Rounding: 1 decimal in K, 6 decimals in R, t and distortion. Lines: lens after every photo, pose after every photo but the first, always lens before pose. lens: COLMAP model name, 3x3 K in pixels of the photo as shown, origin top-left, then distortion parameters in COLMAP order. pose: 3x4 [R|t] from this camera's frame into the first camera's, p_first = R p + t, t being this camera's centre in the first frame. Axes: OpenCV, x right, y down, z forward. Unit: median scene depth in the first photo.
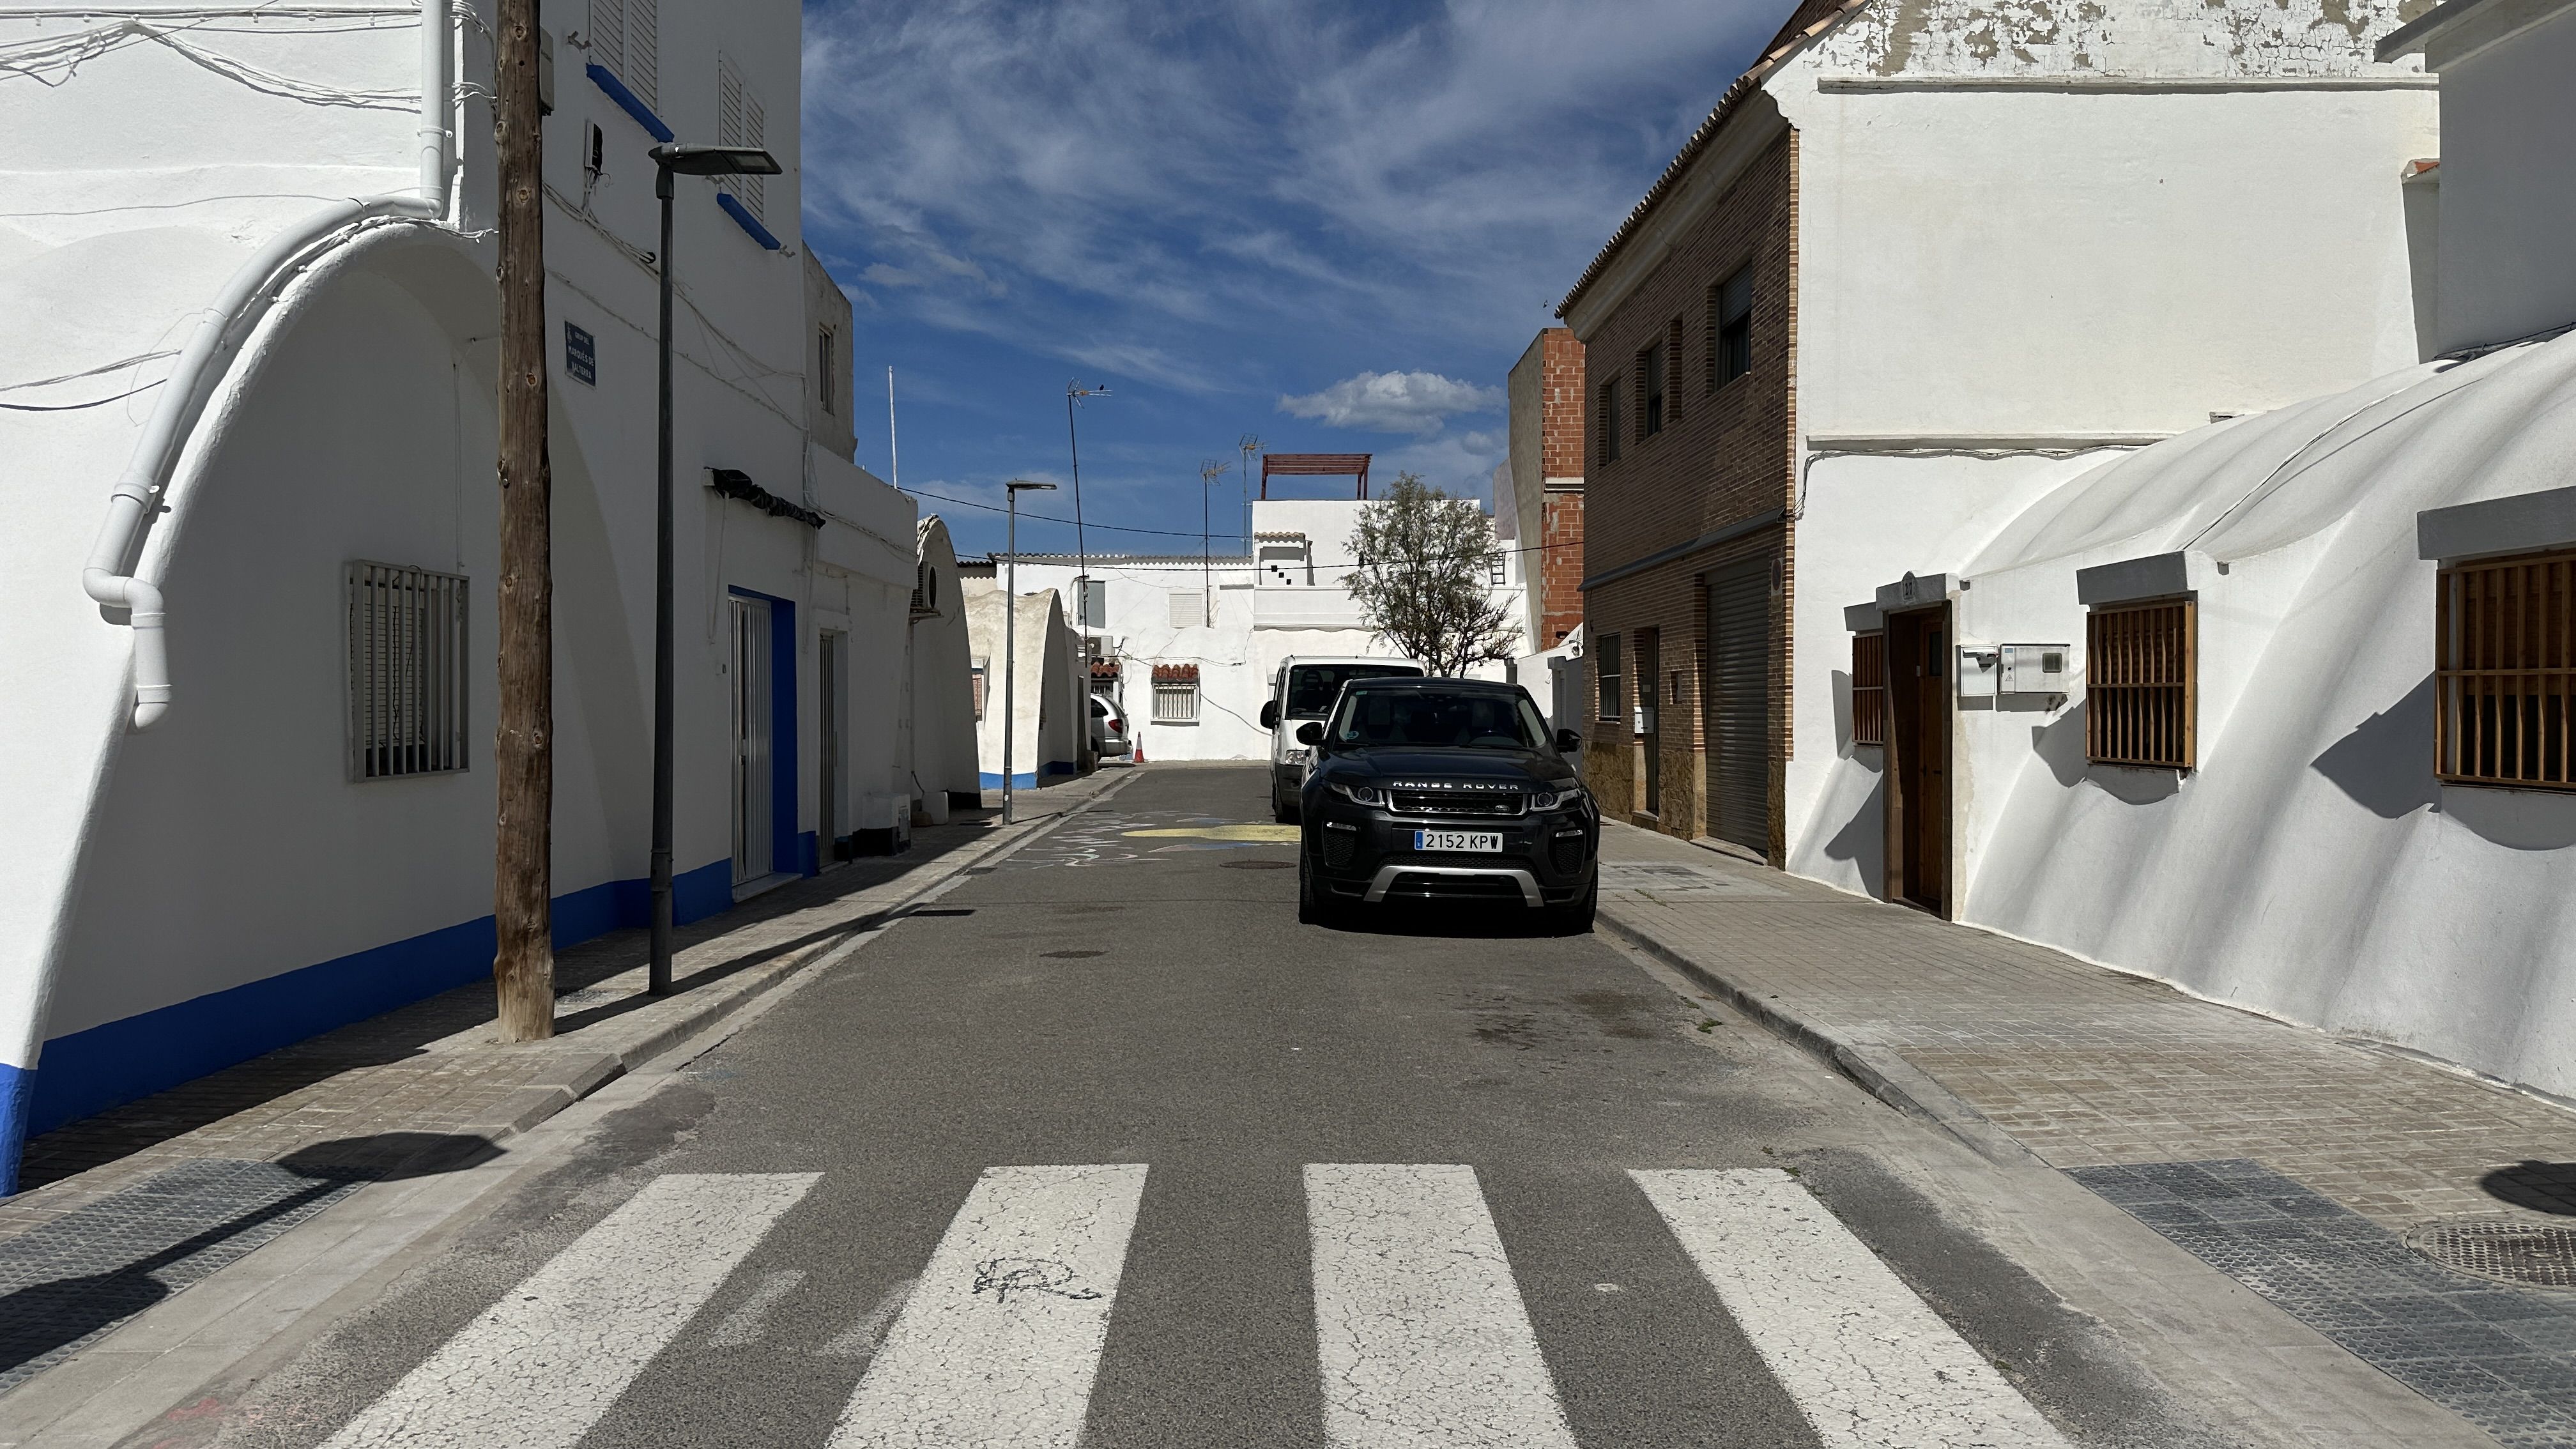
lens RADIAL K [[1830.8, 0, 1303.8], [0, 1830.8, 713.5], [0, 0, 1]] dist [0.059383, -0.072418]
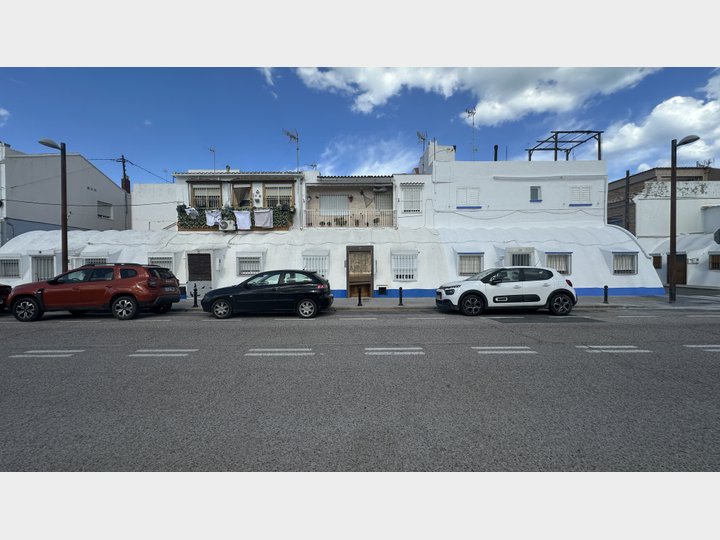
lens RADIAL K [[291.0, 0, 363.0], [0, 291.0, 271.2], [0, 0, 1]] dist [-0.005377, 0.000469]
pose [[0.999784, -0.005895, -0.019933, -1.118670], [0.006205, 0.999860, 0.015545, -0.000083], [0.019839, -0.015665, 0.999680, -0.532637]]
